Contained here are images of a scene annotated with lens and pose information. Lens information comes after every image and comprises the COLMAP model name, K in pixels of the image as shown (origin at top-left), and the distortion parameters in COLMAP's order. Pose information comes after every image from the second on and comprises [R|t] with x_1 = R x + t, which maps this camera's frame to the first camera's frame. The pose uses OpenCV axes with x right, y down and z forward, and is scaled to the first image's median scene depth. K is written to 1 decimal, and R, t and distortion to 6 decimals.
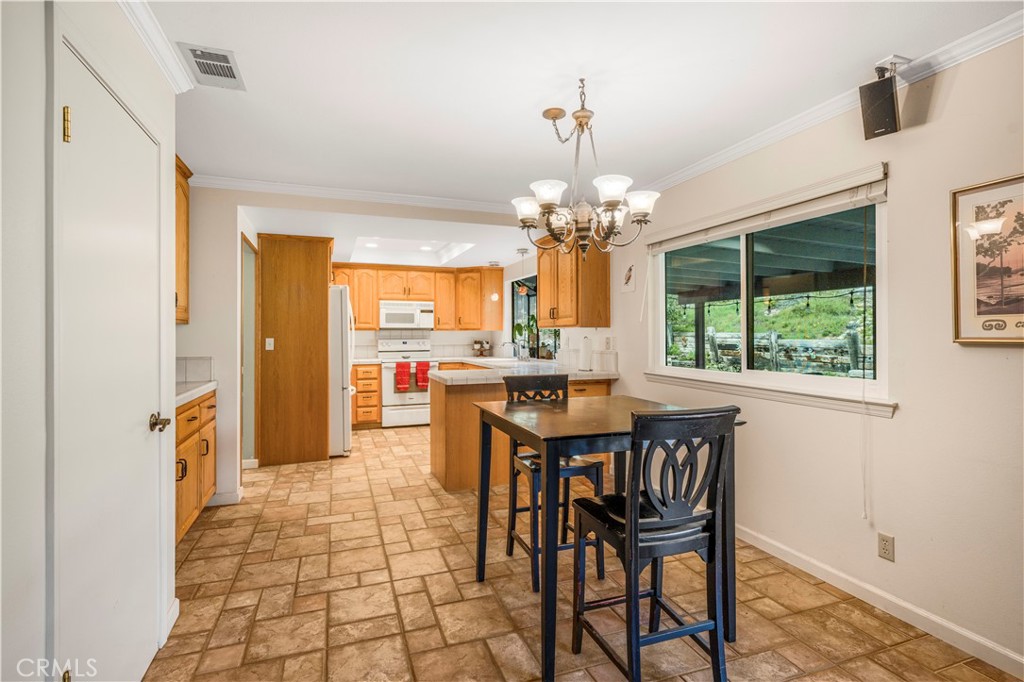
lens RADIAL K [[489.3, 0, 511.2], [0, 489.3, 335.2], [0, 0, 1]] dist [-0.002416, -0.000277]
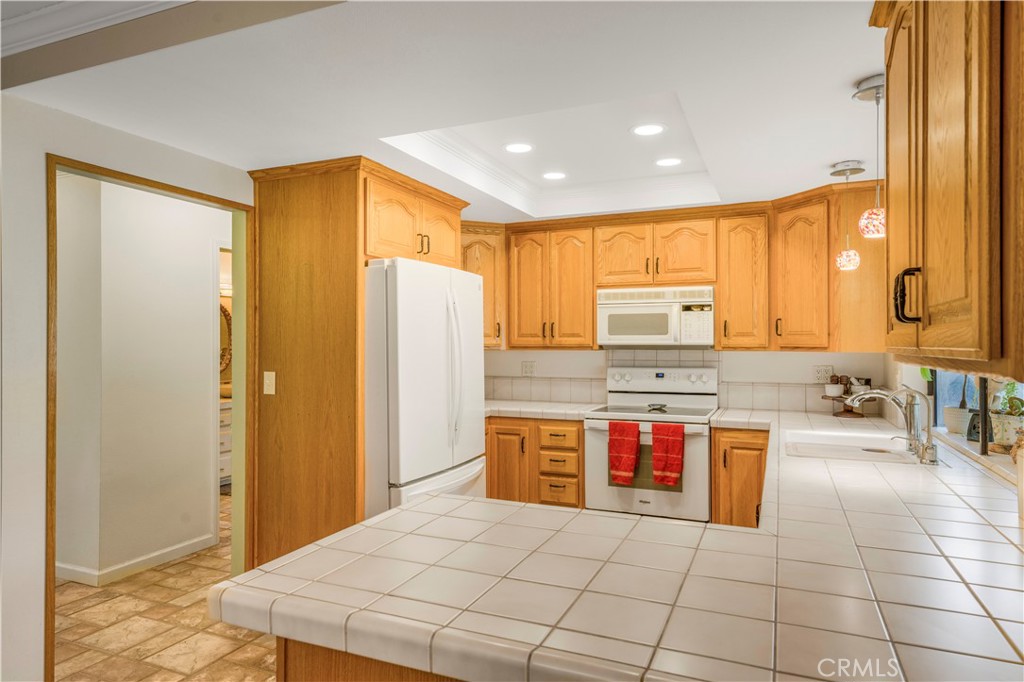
lens RADIAL K [[613.9, 0, 512.0], [0, 613.9, 341.0], [0, 0, 1]] dist [0.006279, 0.000566]
pose [[0.719601, -0.000843, -0.694388, 0.101658], [-0.000564, 0.999998, -0.001798, -0.018038], [0.694388, 0.001685, 0.719599, 0.505798]]
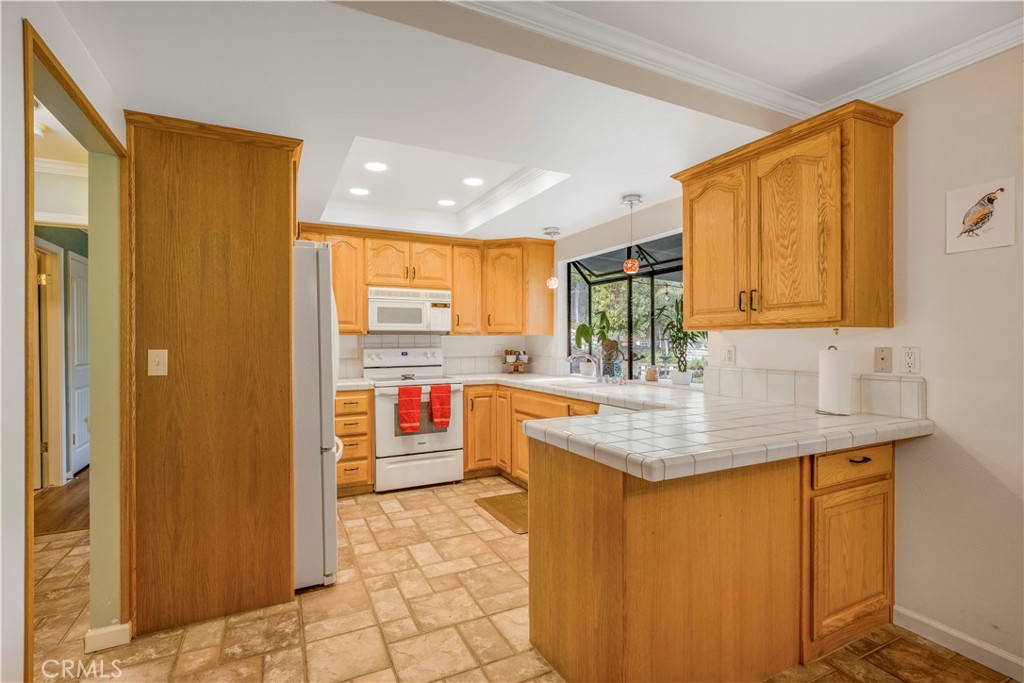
lens RADIAL K [[483.3, 0, 515.5], [0, 483.3, 345.3], [0, 0, 1]] dist [-0.005152, -0.000419]
pose [[0.993706, -0.001197, 0.112017, -0.154064], [0.000286, 0.999967, 0.008149, -0.000921], [-0.112023, -0.008066, 0.993673, 0.372087]]
